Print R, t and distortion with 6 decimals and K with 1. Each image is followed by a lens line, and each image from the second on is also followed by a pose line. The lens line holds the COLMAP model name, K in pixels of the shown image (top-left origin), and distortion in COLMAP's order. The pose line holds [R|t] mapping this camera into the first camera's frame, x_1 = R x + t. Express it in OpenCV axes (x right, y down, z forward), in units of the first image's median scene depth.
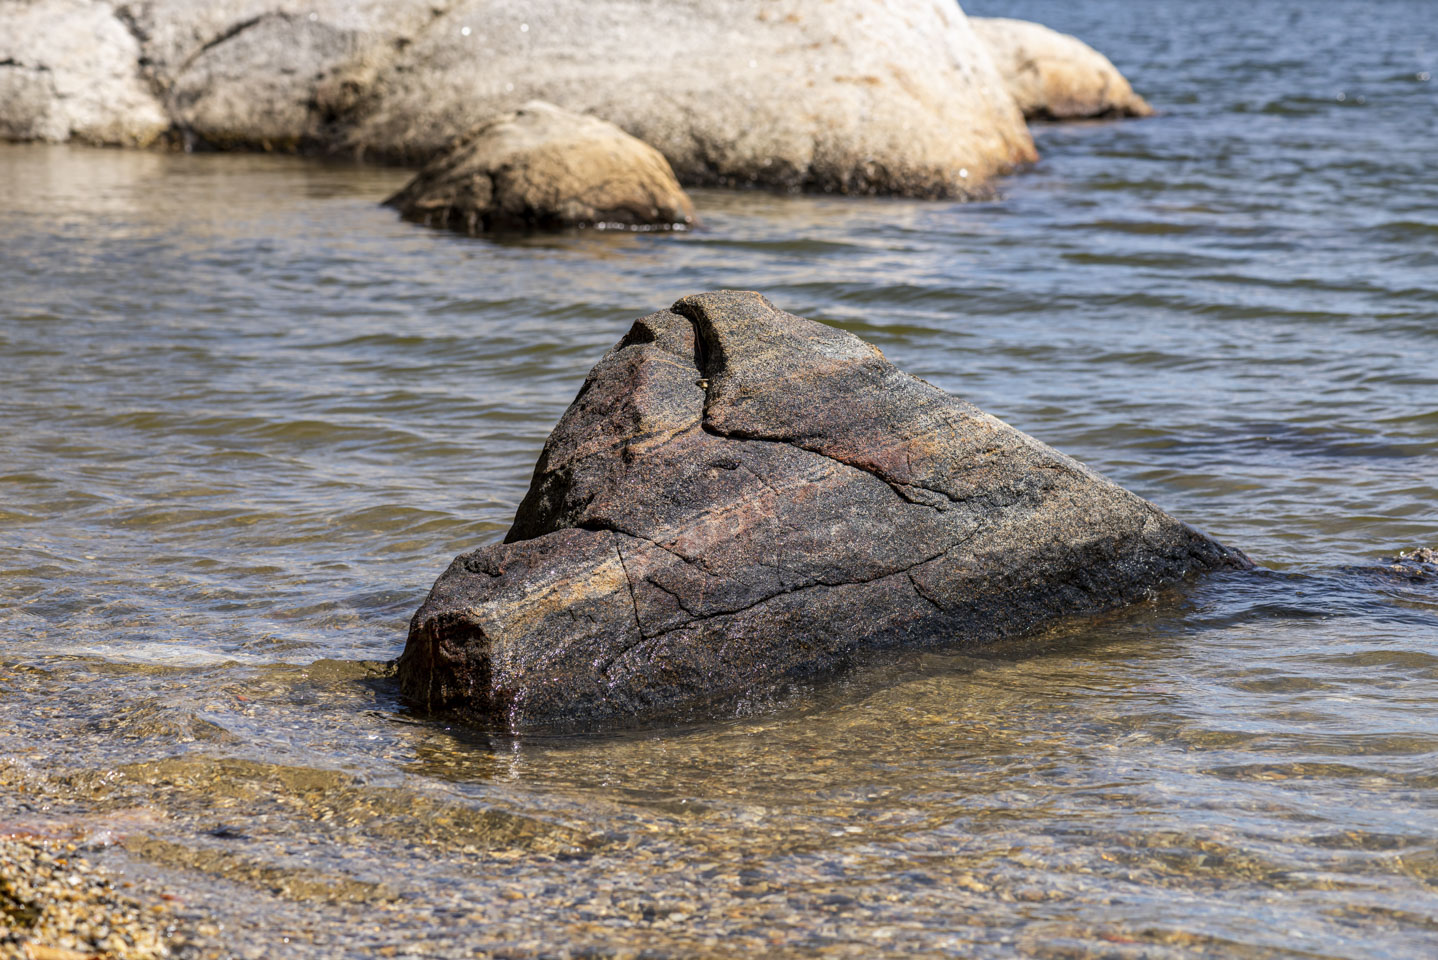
lens RADIAL K [[4388.9, 0, 720.7], [0, 4388.9, 479.7], [0, 0, 1]] dist [0.121143, 0.000000]
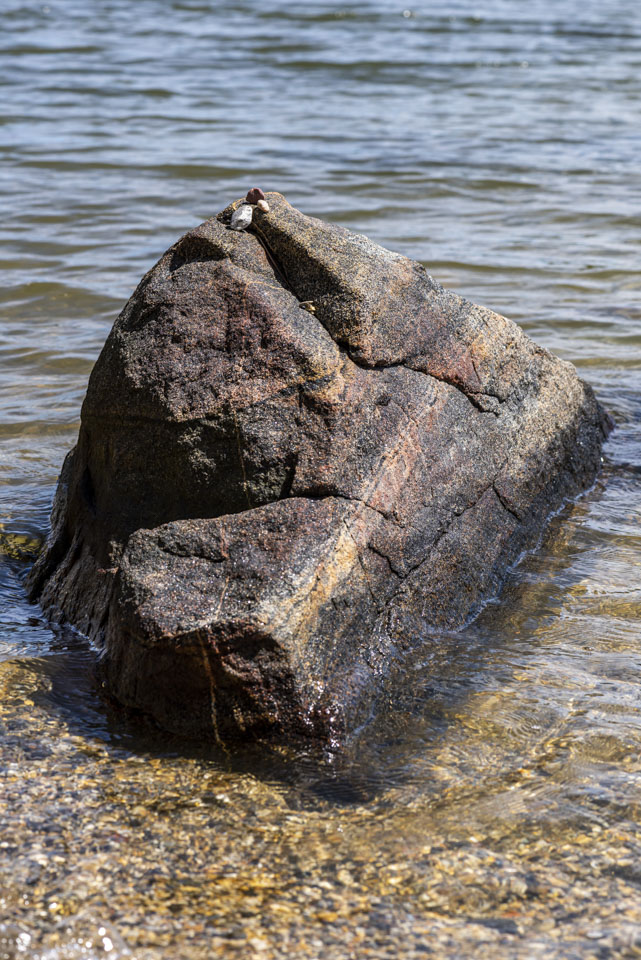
lens RADIAL K [[2930.0, 0, 320.0], [0, 2930.0, 480.1], [0, 0, 1]] dist [0.121143, 0.000000]
pose [[0.924826, -0.086581, 0.370405, -0.083713], [0.045871, 0.992030, 0.117352, -0.020812], [-0.377614, -0.091539, 0.921427, 0.154964]]
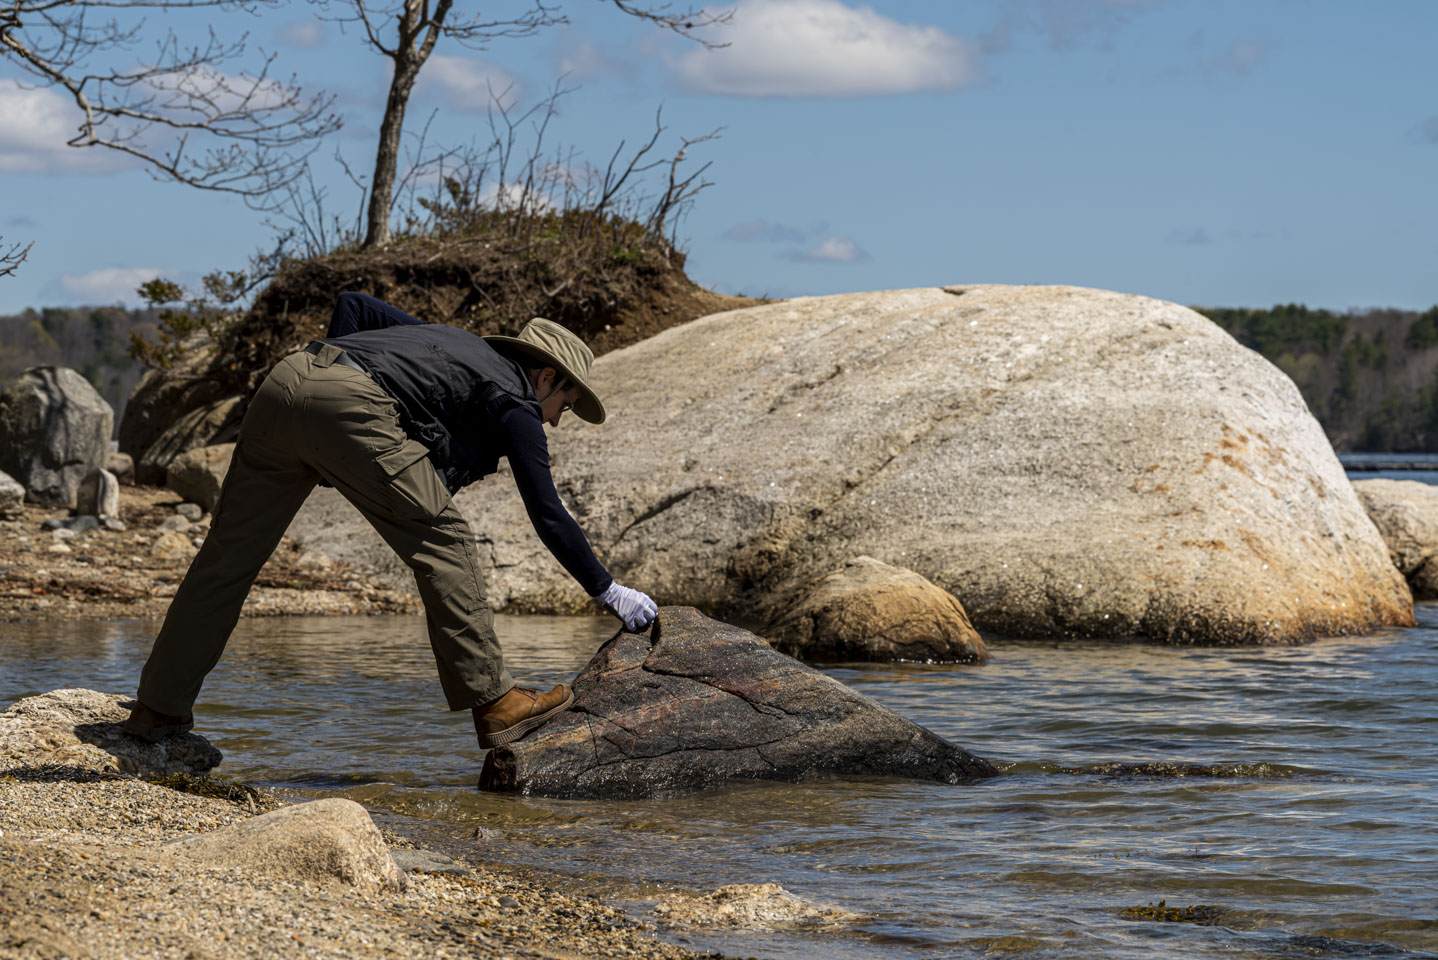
lens RADIAL K [[5958.0, 0, 718.9], [0, 5958.0, 479.8], [0, 0, 1]] dist [-0.179445, 0.000000]
pose [[0.990843, -0.002145, -0.135004, 0.139150], [-0.012742, 0.993926, -0.109314, 0.069796], [0.134419, 0.110033, 0.984797, -0.585653]]
